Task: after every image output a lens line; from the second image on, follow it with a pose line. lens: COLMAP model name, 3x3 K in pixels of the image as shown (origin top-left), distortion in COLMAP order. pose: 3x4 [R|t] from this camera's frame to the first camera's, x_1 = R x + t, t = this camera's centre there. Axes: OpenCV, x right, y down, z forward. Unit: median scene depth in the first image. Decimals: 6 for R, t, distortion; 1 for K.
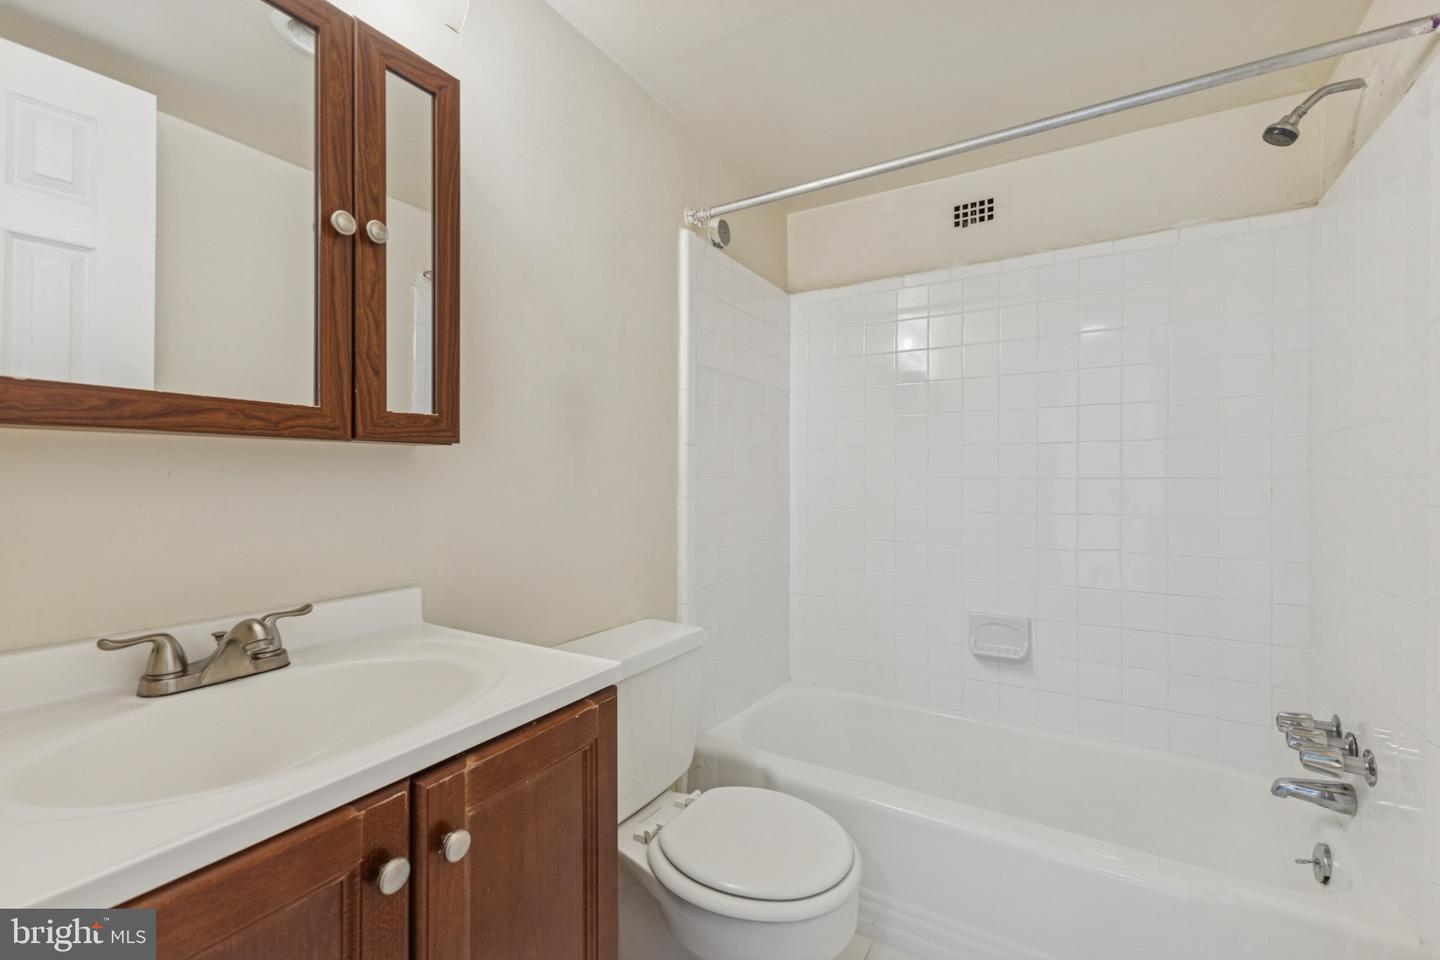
lens RADIAL K [[616.5, 0, 722.3], [0, 616.5, 481.6], [0, 0, 1]] dist [0.002772, 0.000300]
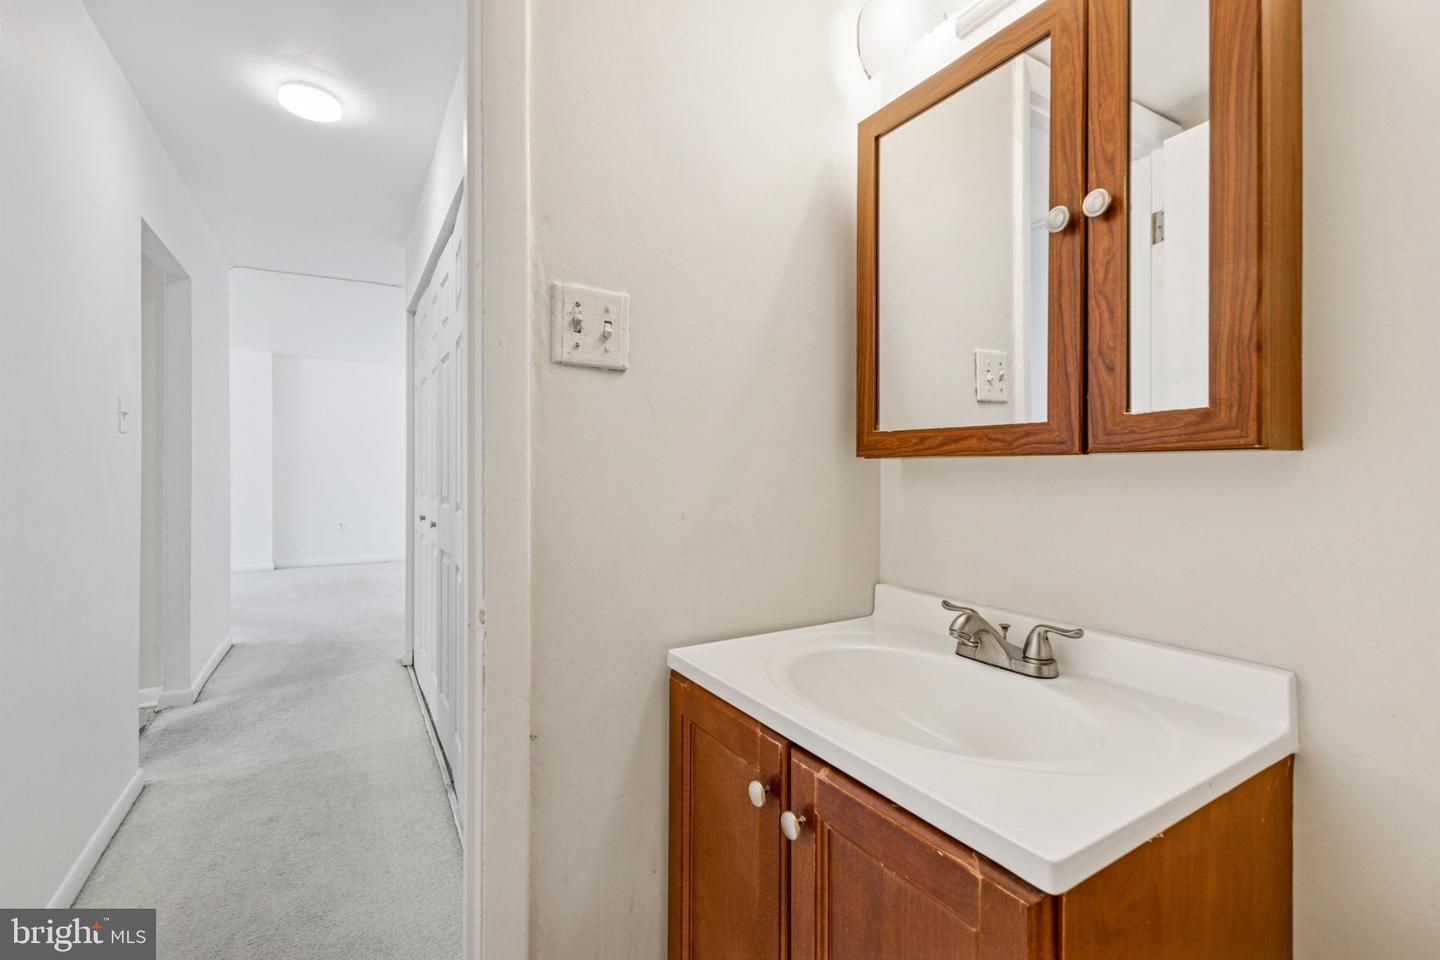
lens RADIAL K [[622.8, 0, 723.4], [0, 622.8, 471.7], [0, 0, 1]] dist [0.002839, 0.000239]
pose [[-0.469420, 0.000668, -0.882975, 0.444754], [-0.010568, 0.999924, 0.006375, -0.042749], [0.882912, 0.012324, -0.469377, 1.000291]]
